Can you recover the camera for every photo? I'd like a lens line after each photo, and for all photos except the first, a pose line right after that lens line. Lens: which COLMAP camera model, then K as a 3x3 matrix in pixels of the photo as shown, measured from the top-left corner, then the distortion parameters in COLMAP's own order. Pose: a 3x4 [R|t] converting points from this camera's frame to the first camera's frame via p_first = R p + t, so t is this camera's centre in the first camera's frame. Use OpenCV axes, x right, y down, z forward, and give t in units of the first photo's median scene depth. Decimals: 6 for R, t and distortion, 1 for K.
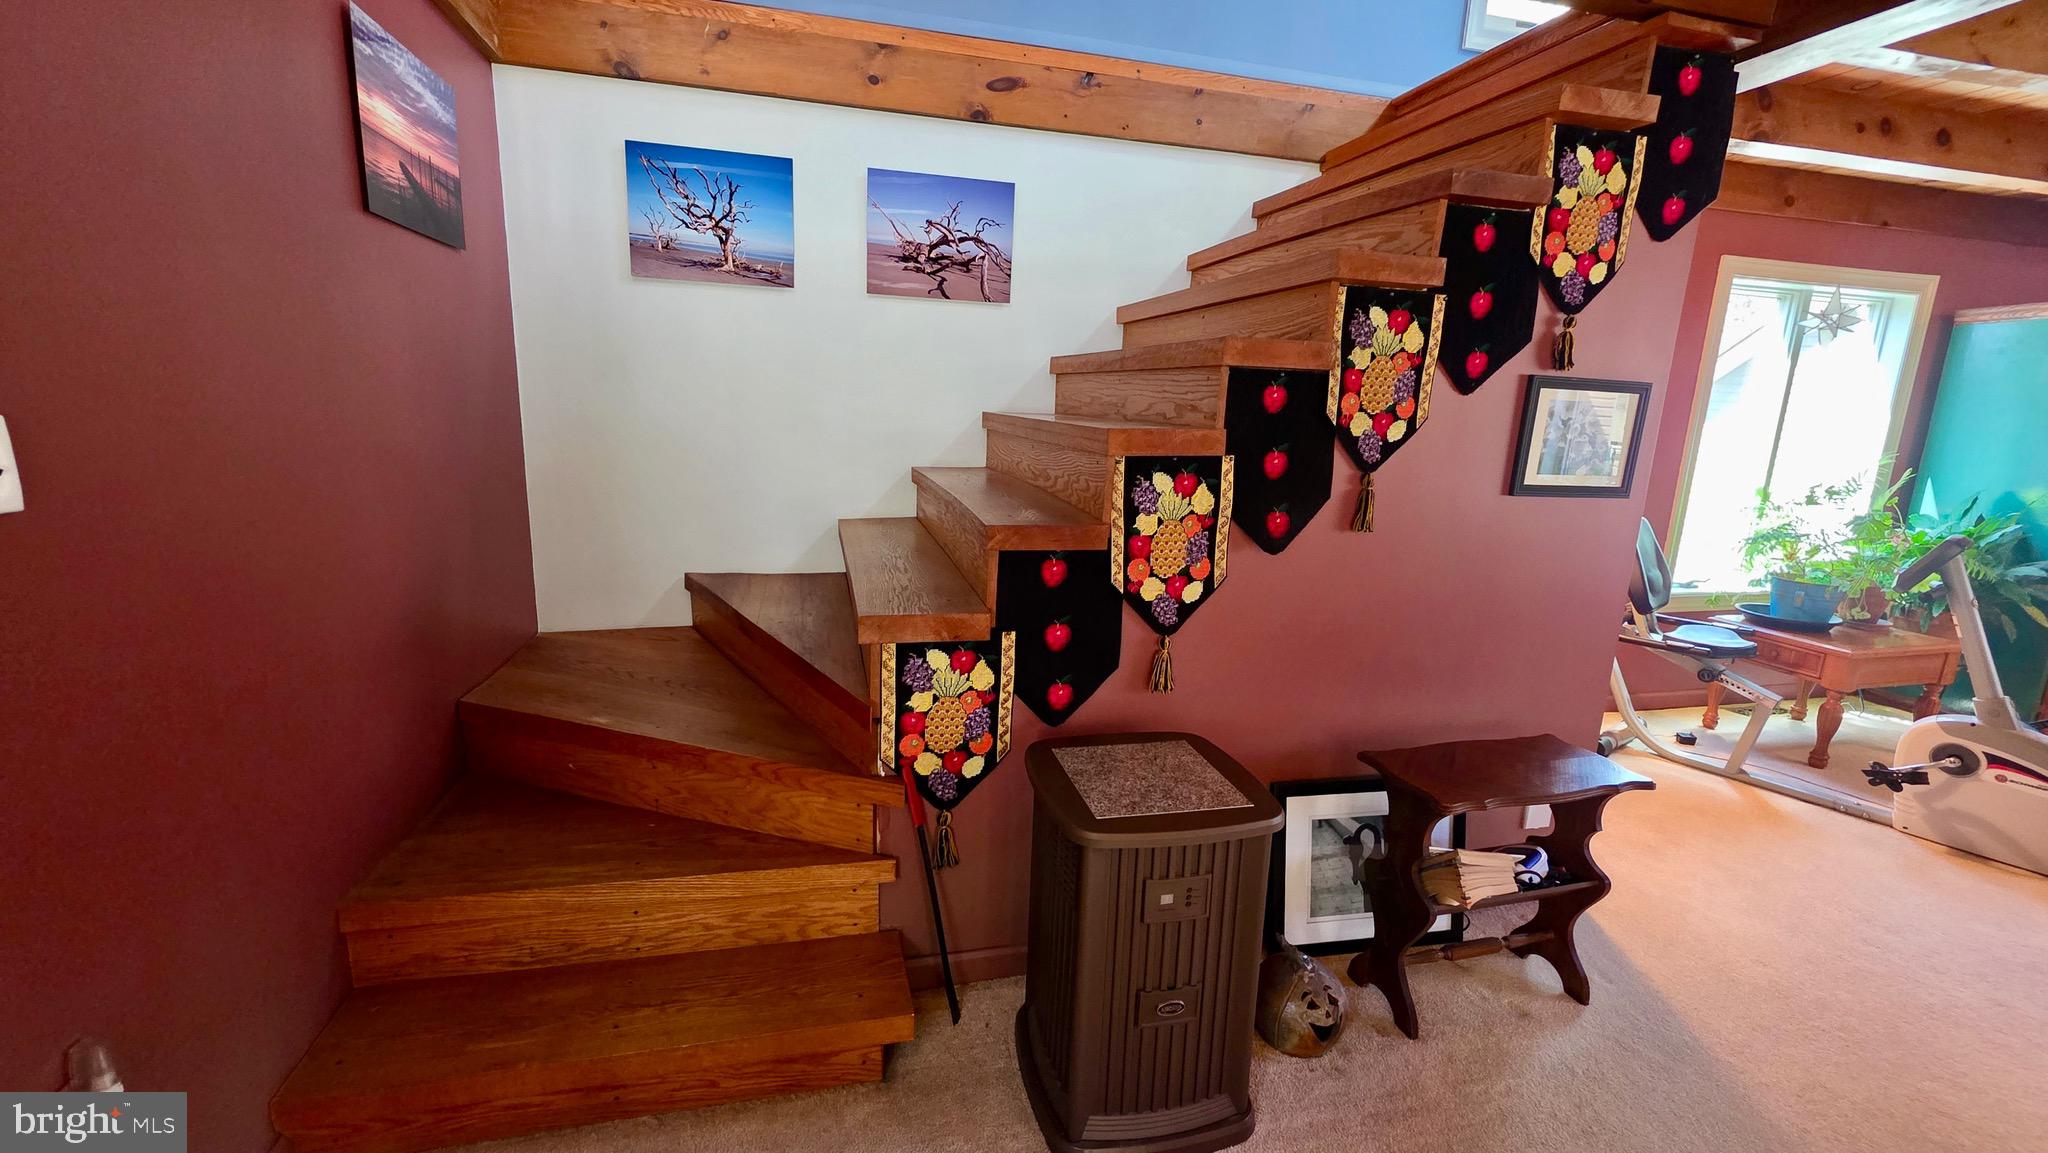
lens RADIAL K [[823.1, 0, 1014.0], [0, 823.1, 573.1], [0, 0, 1]] dist [-0.000726, 0.000717]
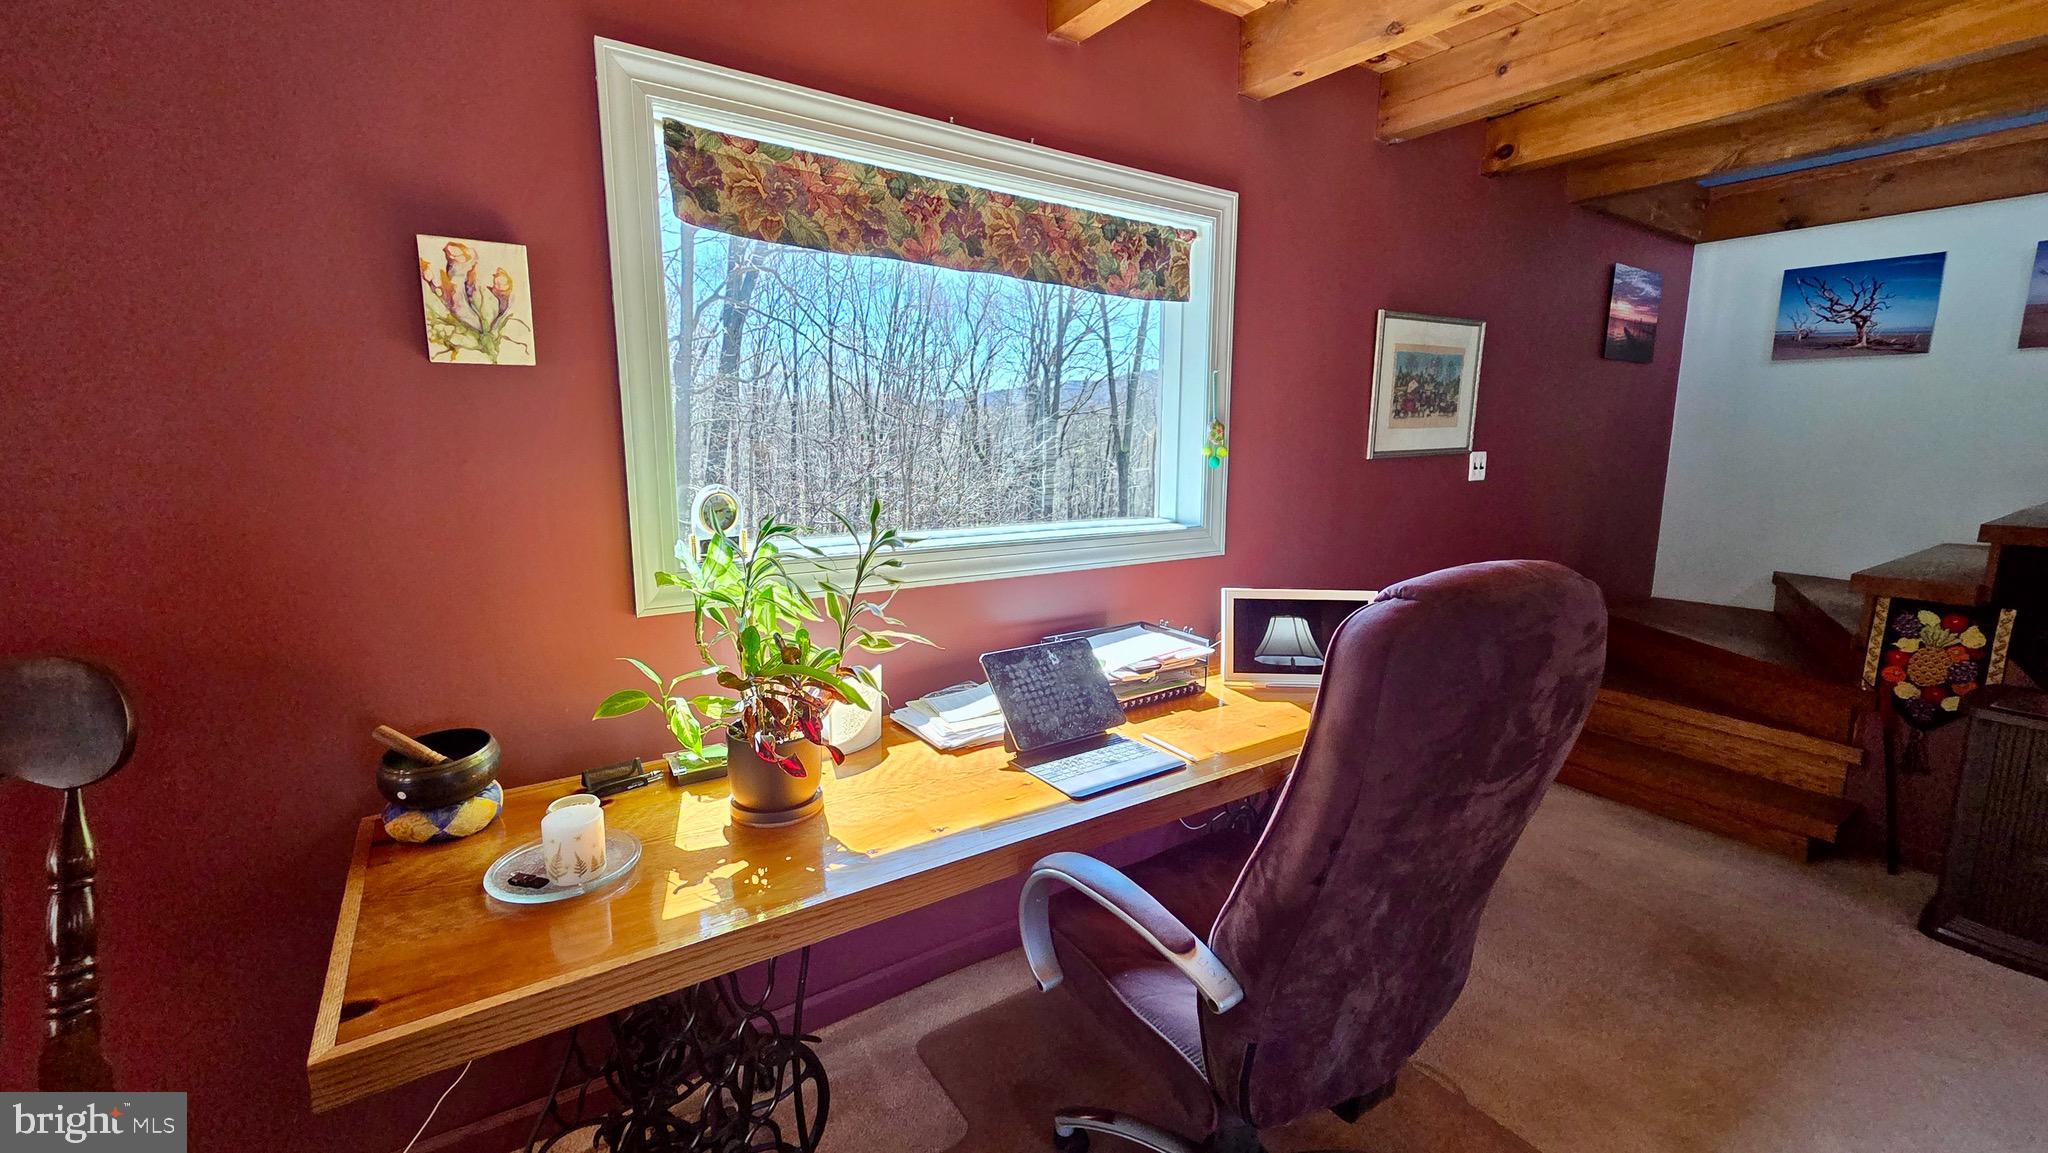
lens RADIAL K [[832.1, 0, 1020.8], [0, 832.1, 571.3], [0, 0, 1]] dist [-0.000249, -0.000186]
pose [[0.344223, 0.115904, -0.931706, 0.668218], [-0.175707, 0.982771, 0.057341, 0.207541], [0.922300, 0.143969, 0.358658, -0.946806]]
